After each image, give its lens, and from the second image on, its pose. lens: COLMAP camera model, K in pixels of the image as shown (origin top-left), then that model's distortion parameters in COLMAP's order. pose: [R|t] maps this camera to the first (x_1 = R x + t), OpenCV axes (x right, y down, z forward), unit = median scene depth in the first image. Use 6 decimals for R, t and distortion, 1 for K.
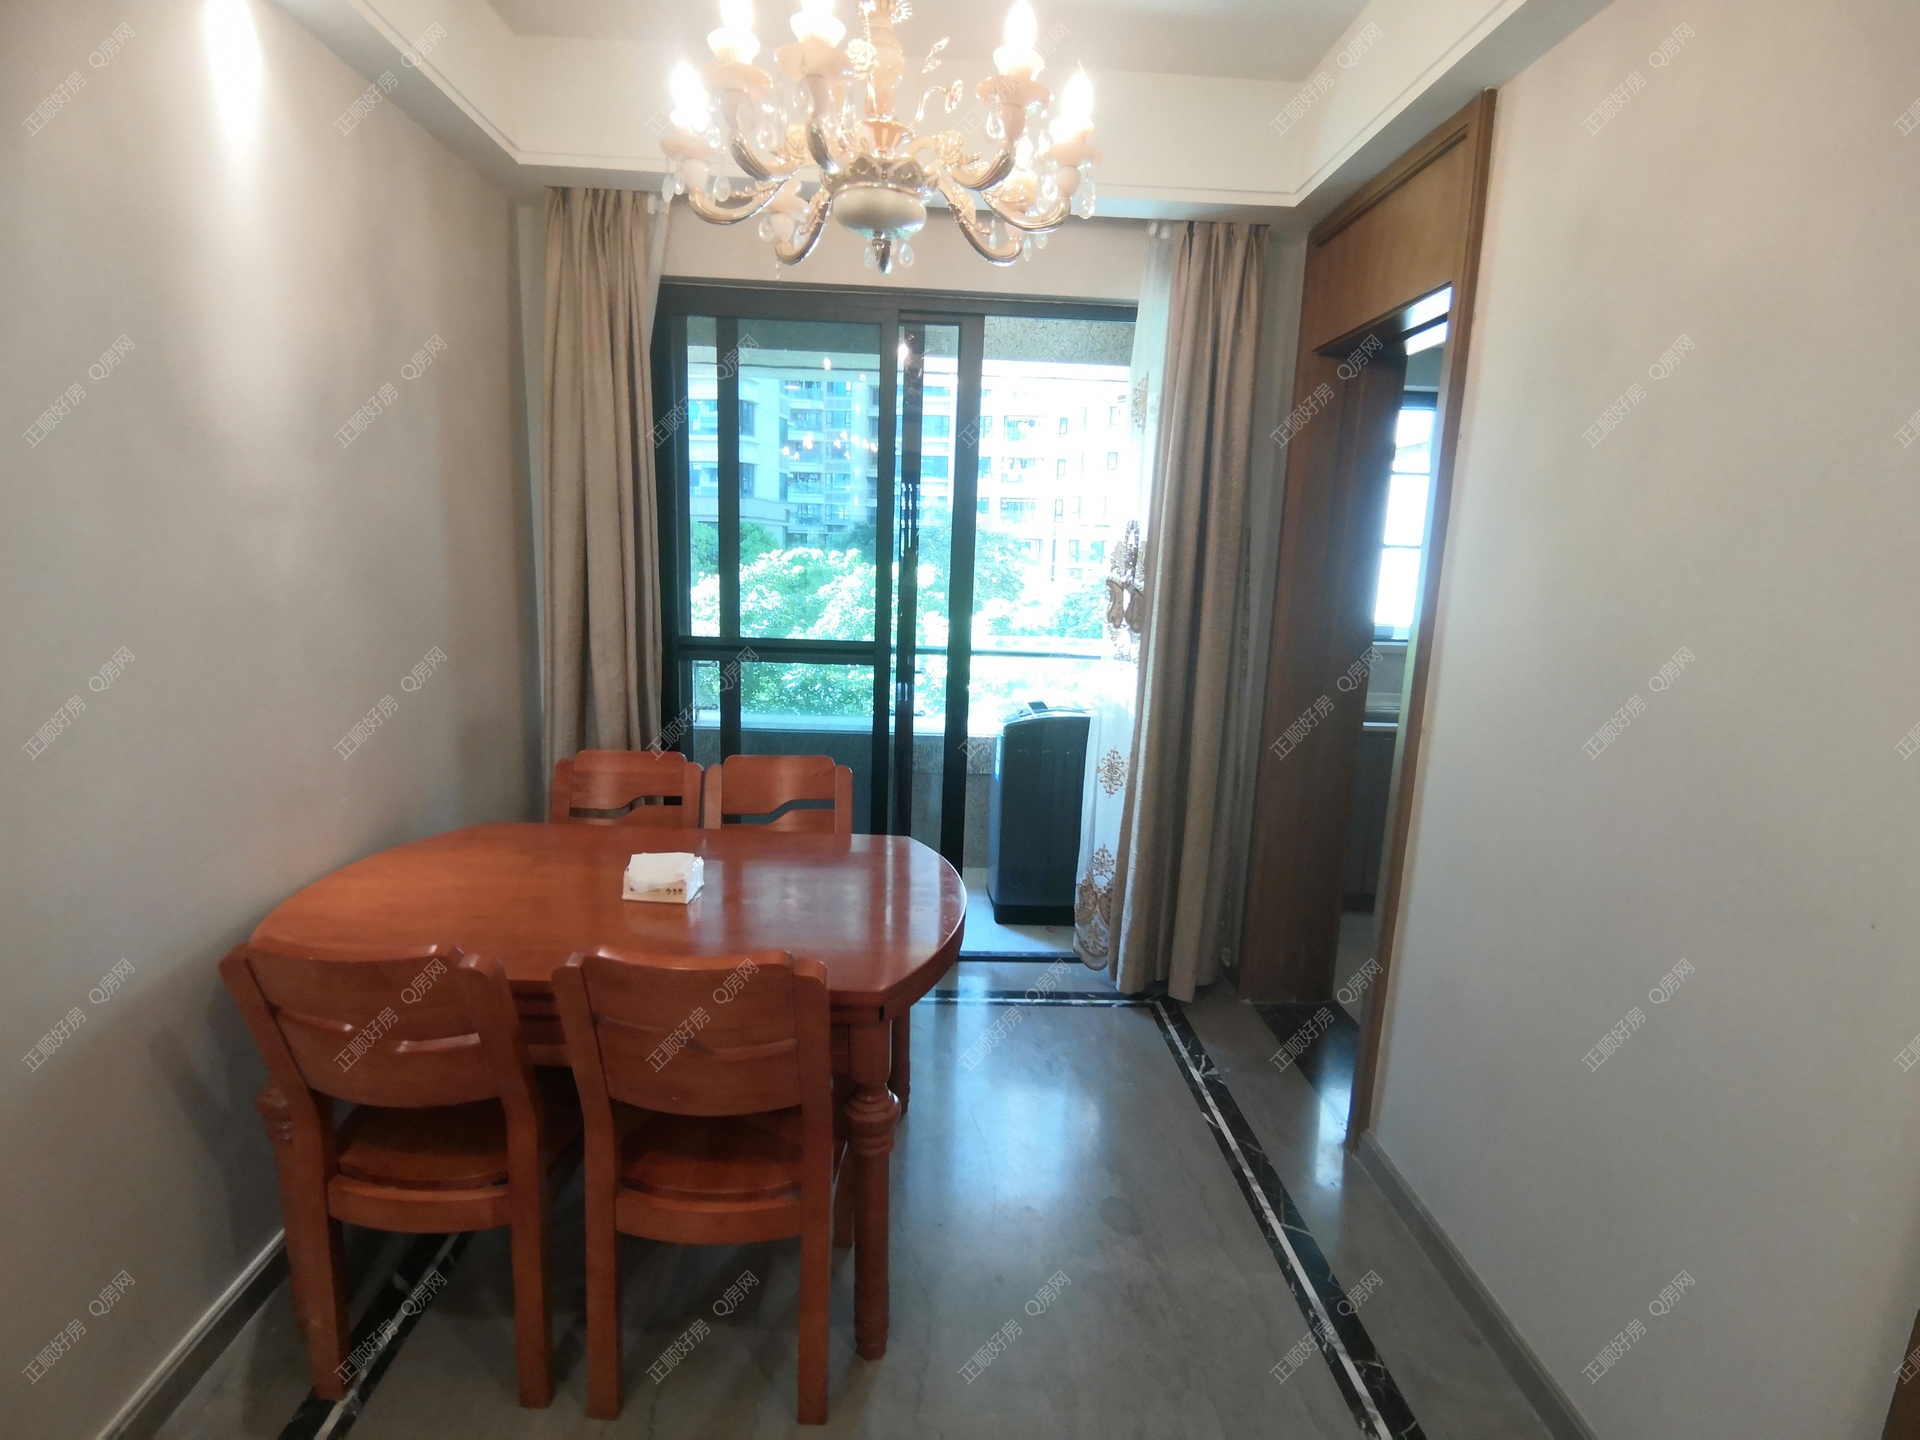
lens RADIAL K [[943.3, 0, 961.4], [0, 943.3, 717.4], [0, 0, 1]] dist [-0.001934, -0.004599]
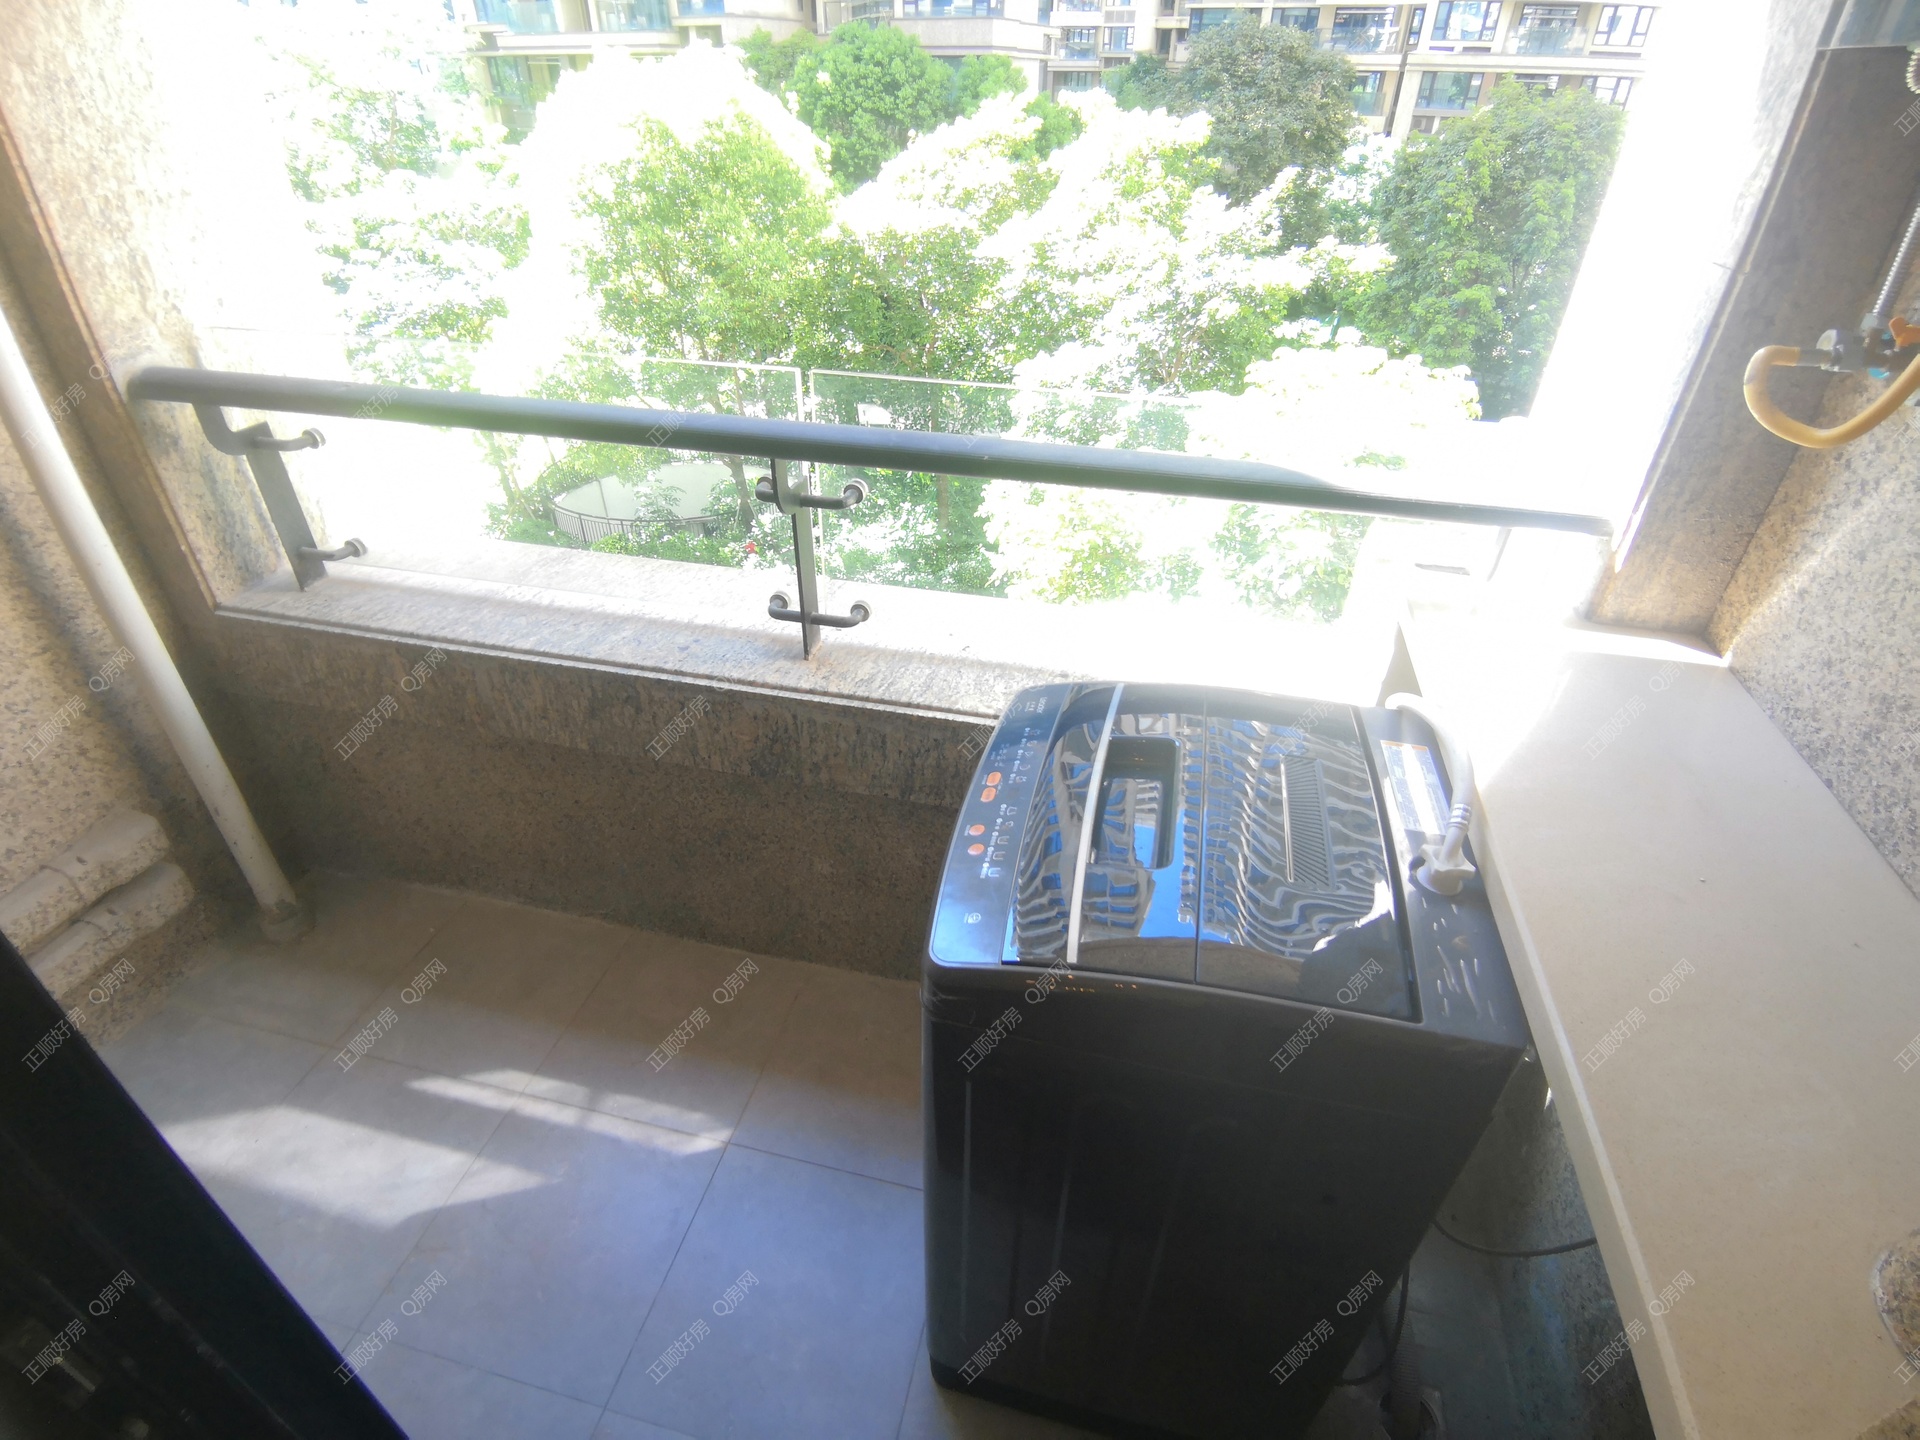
lens RADIAL K [[943.3, 0, 957.5], [0, 943.3, 719.2], [0, 0, 1]] dist [-0.001934, -0.004599]
pose [[0.962486, 0.134024, -0.235922, 0.010636], [-0.028863, 0.915131, 0.402122, -0.021269], [0.269793, -0.380228, 0.884669, 0.130587]]
